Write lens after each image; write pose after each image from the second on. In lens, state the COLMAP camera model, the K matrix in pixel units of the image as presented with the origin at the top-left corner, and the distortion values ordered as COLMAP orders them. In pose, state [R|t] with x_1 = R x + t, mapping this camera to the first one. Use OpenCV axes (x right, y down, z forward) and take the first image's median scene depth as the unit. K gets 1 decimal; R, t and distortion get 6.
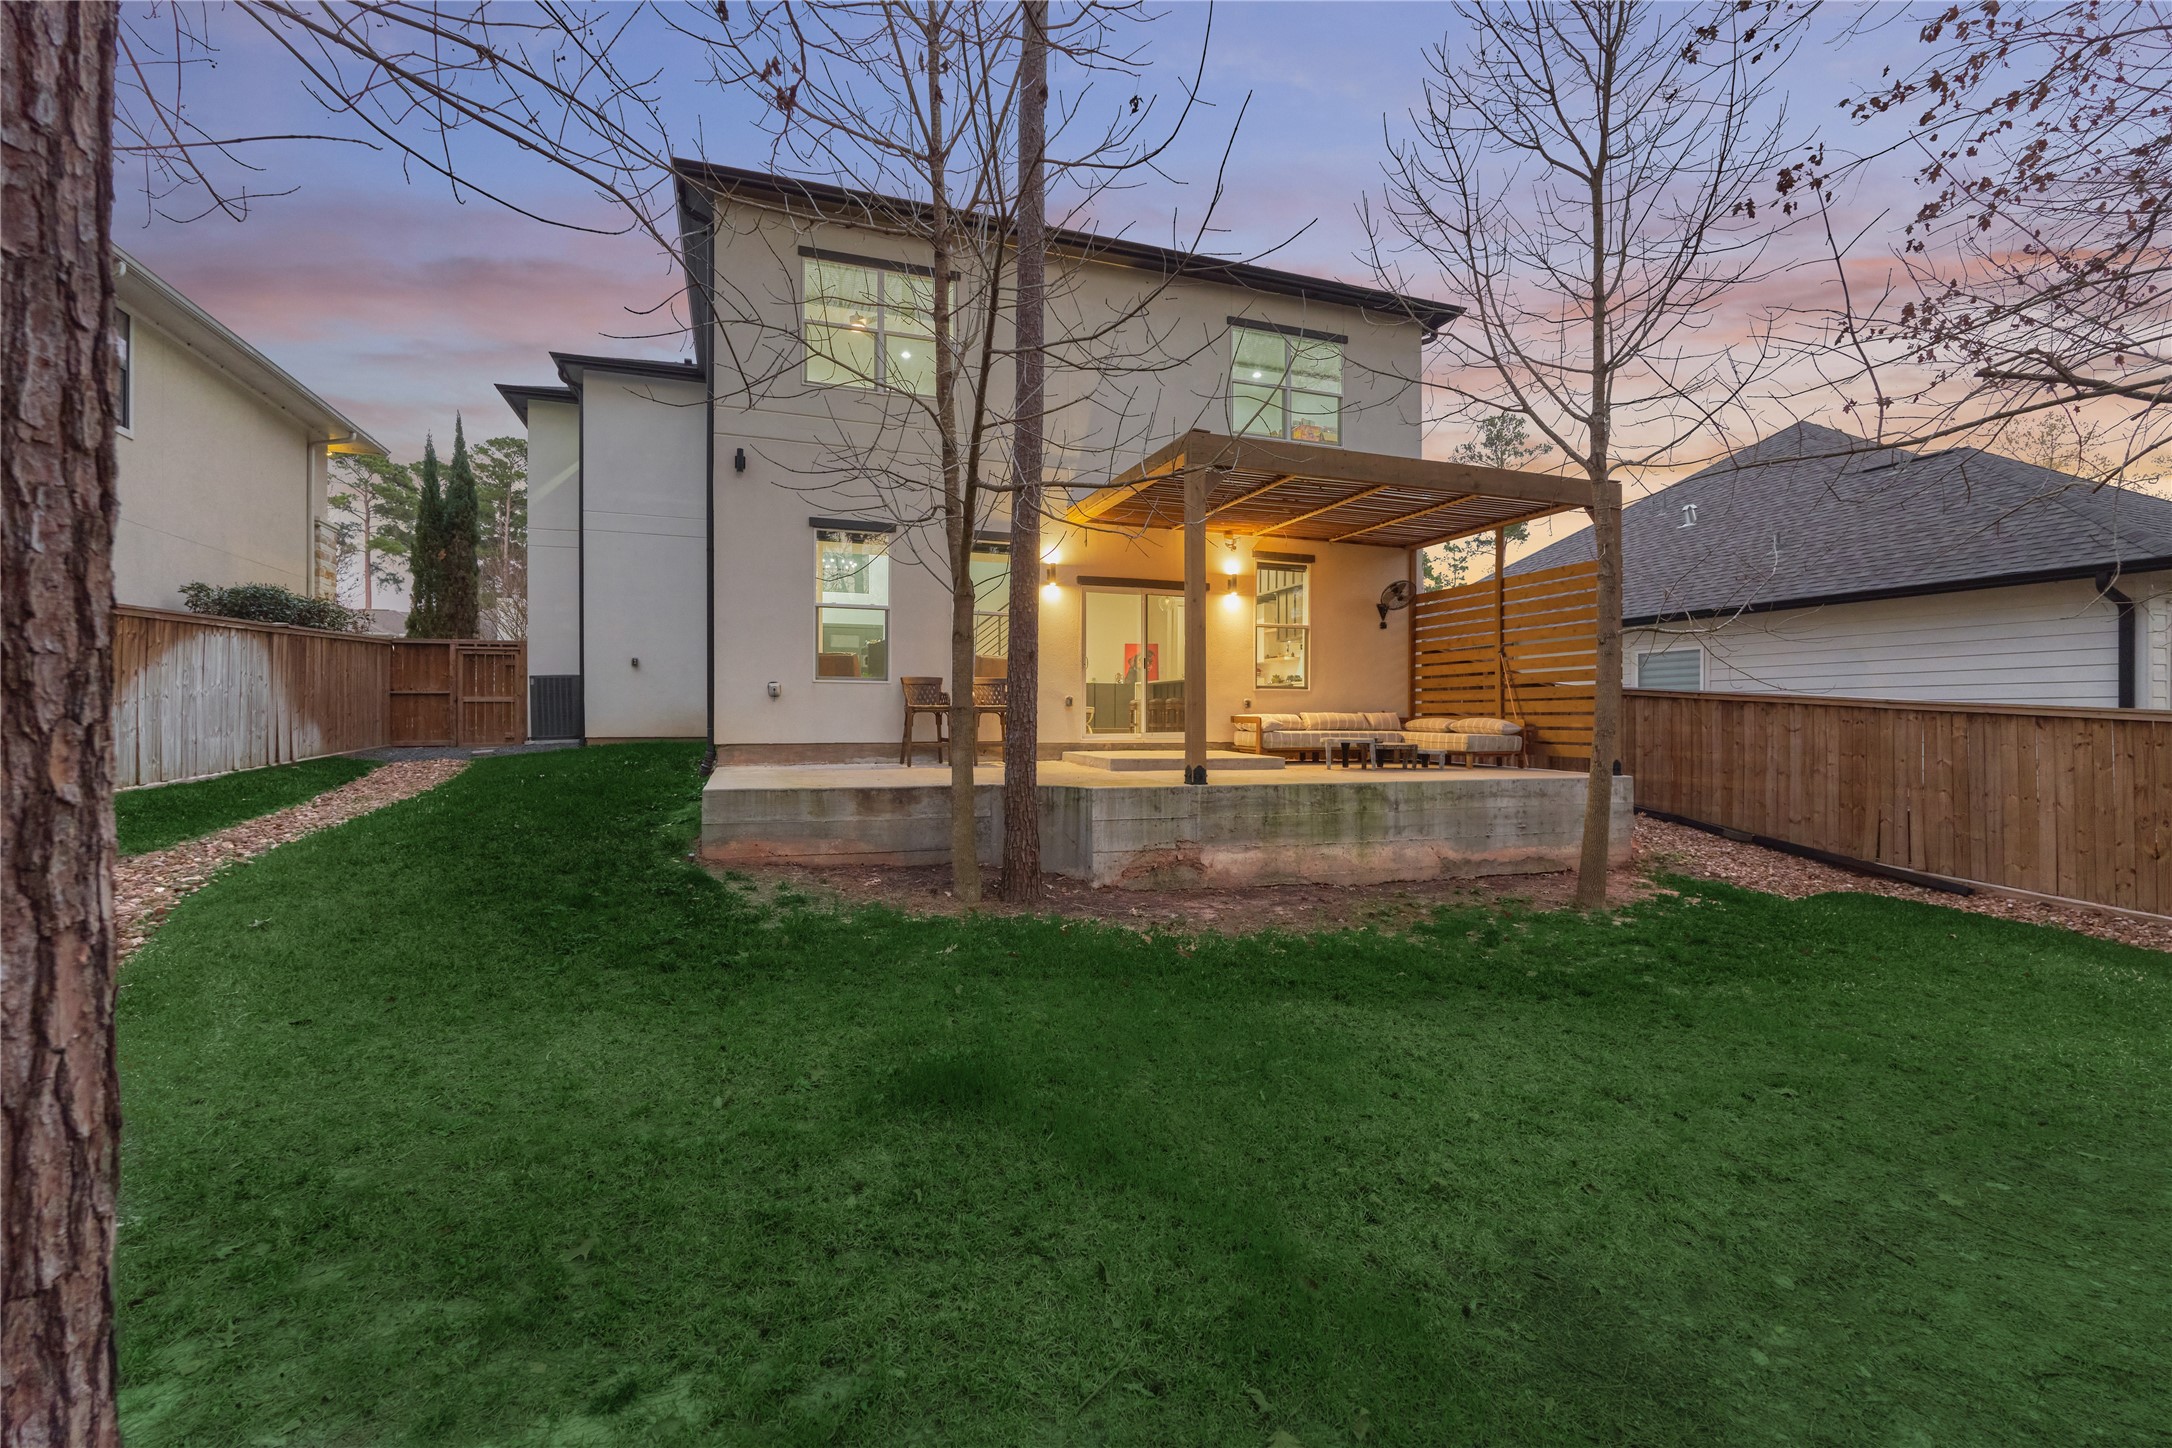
lens RADIAL K [[947.1, 0, 1086.0], [0, 947.1, 724.0], [0, 0, 1]] dist [-0.000285, -0.000097]
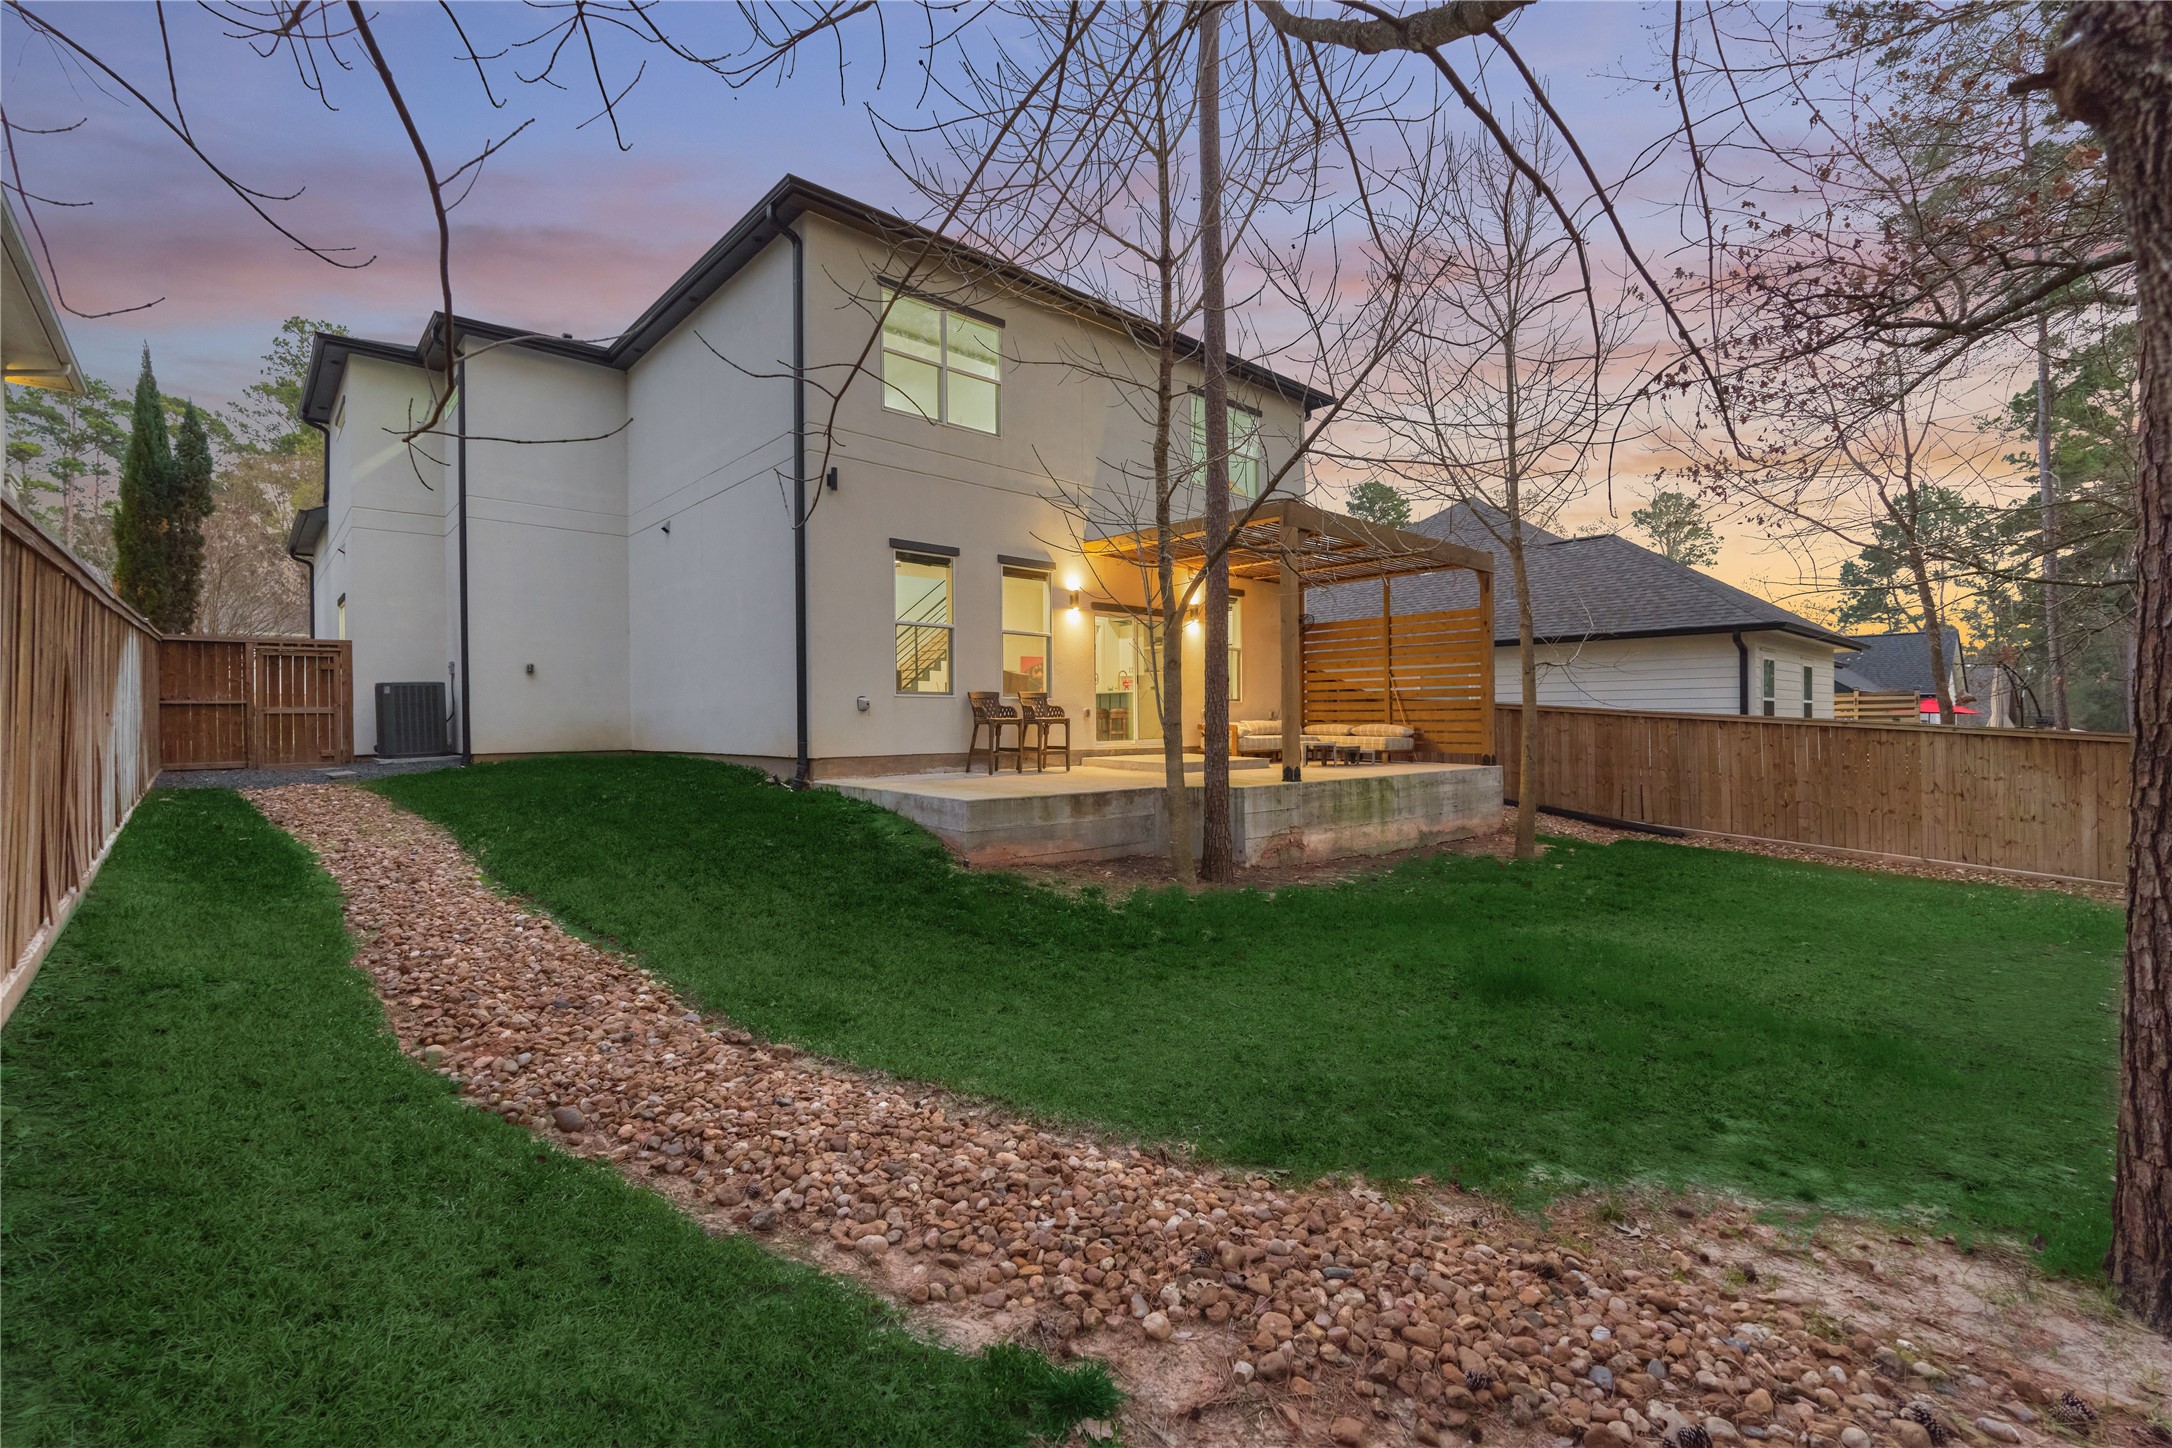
lens RADIAL K [[947.1, 0, 1086.0], [0, 947.1, 724.0], [0, 0, 1]] dist [-0.000285, -0.000097]
pose [[0.922308, -0.009595, 0.386337, -0.485864], [0.009839, 0.999951, 0.001346, -0.013146], [-0.386331, 0.002560, 0.922357, -0.041152]]
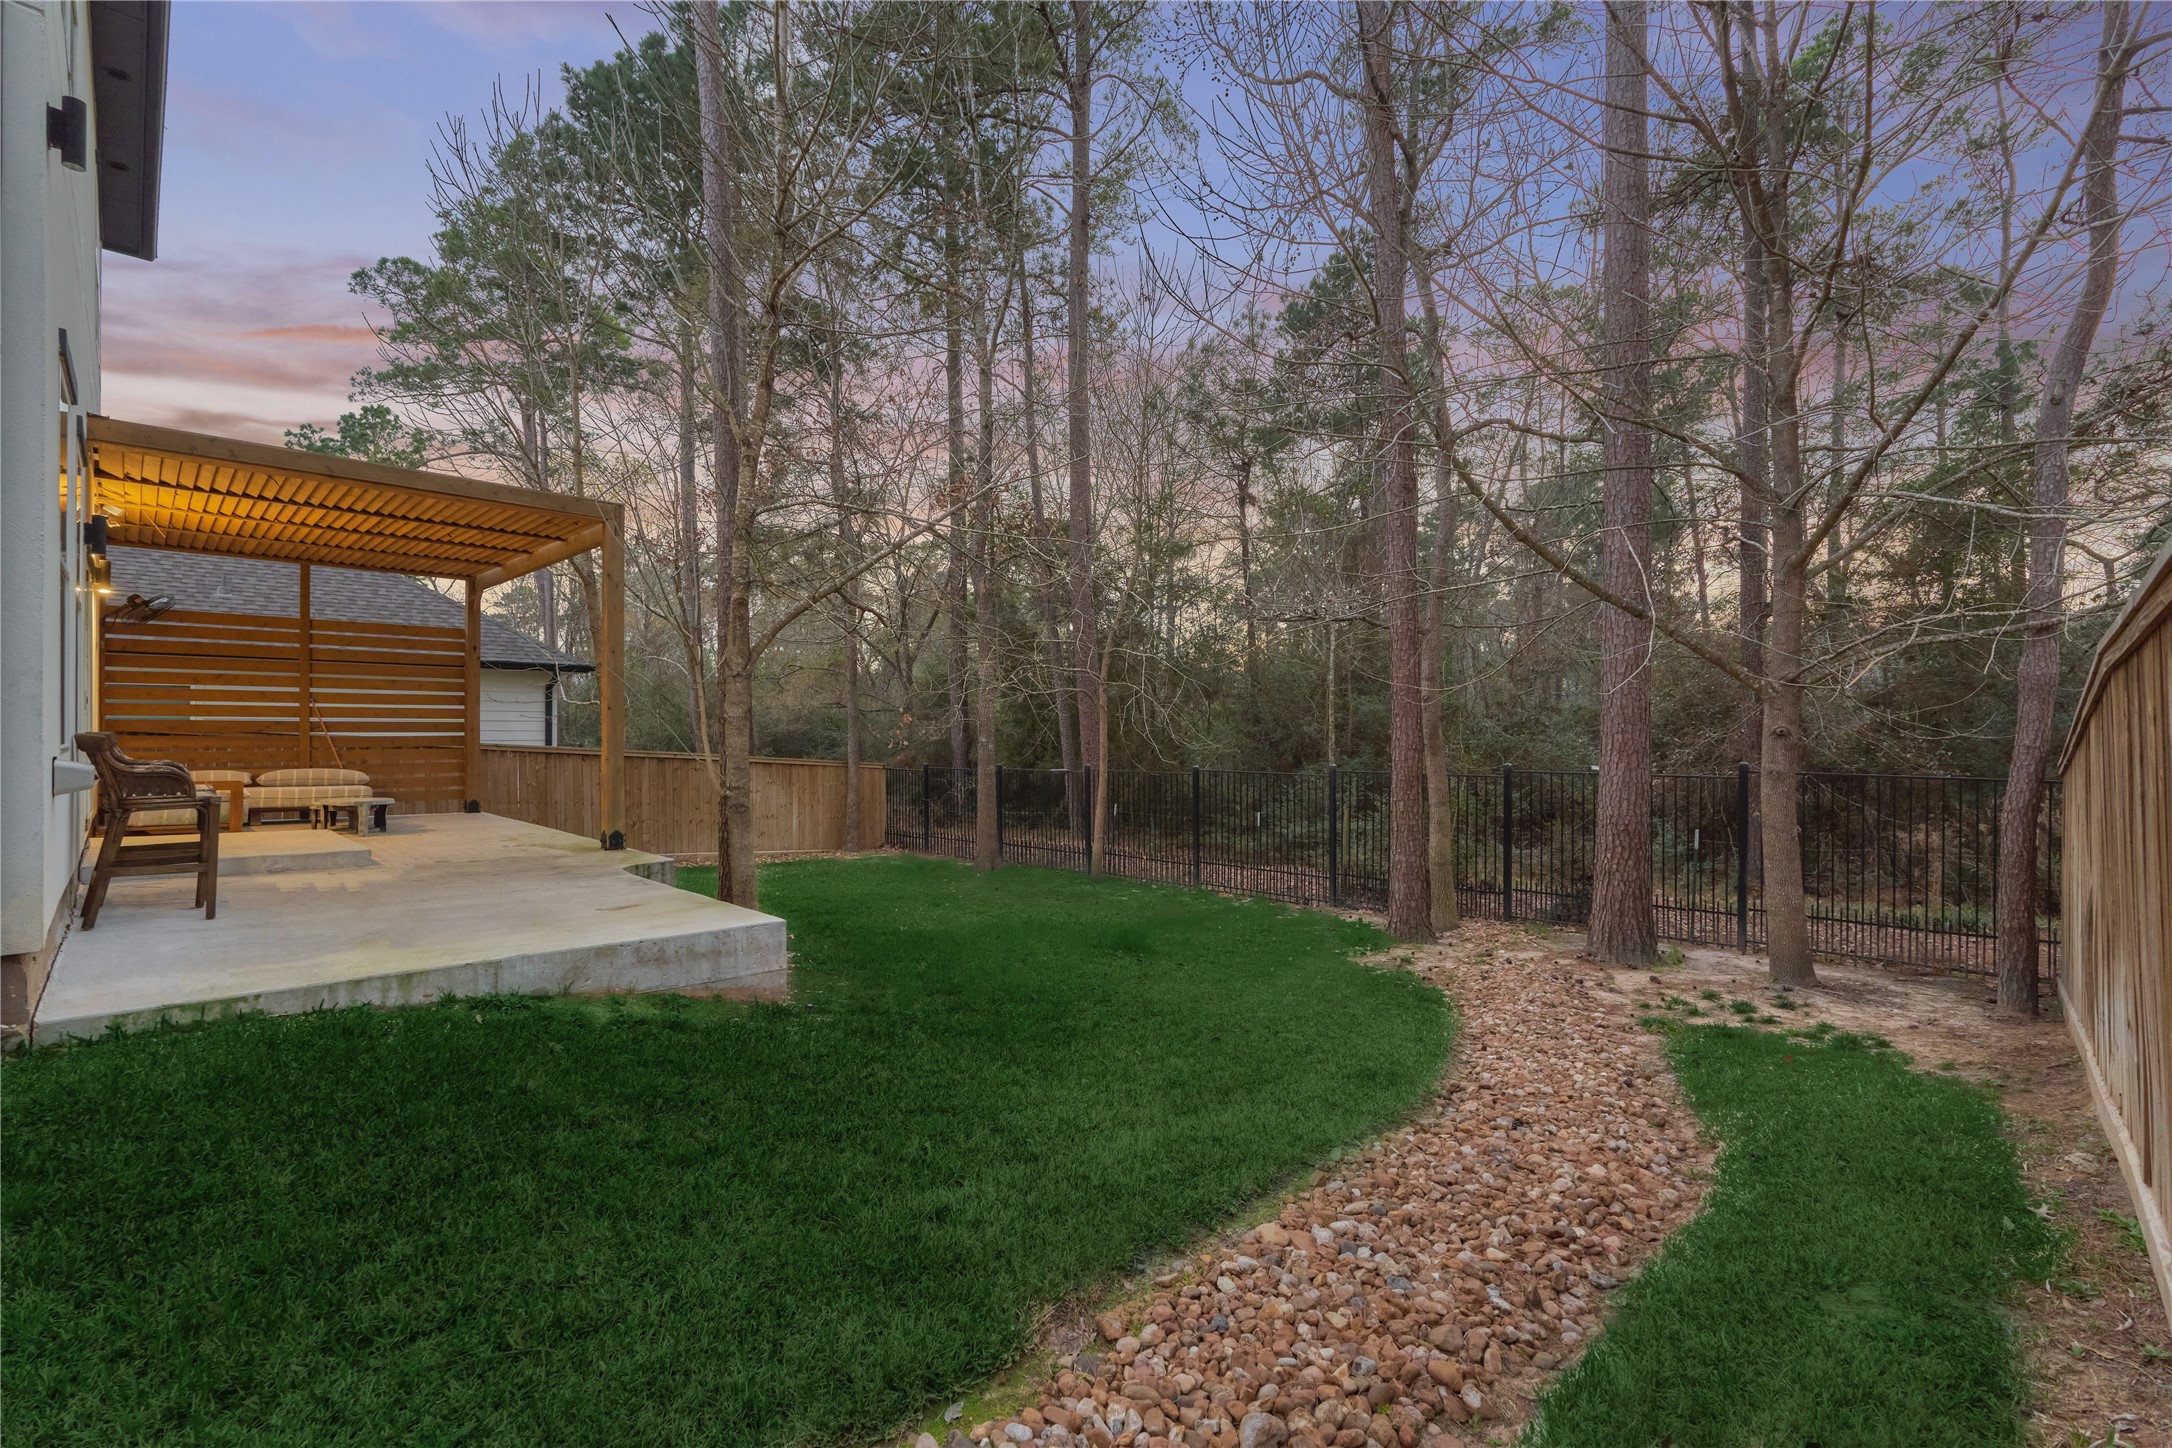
lens RADIAL K [[947.1, 0, 1086.0], [0, 947.1, 724.0], [0, 0, 1]] dist [-0.000285, -0.000097]
pose [[-0.436506, -0.006171, 0.899680, -0.812965], [-0.008974, 0.999957, 0.002505, -0.063958], [-0.899657, -0.006980, -0.436543, 0.776220]]
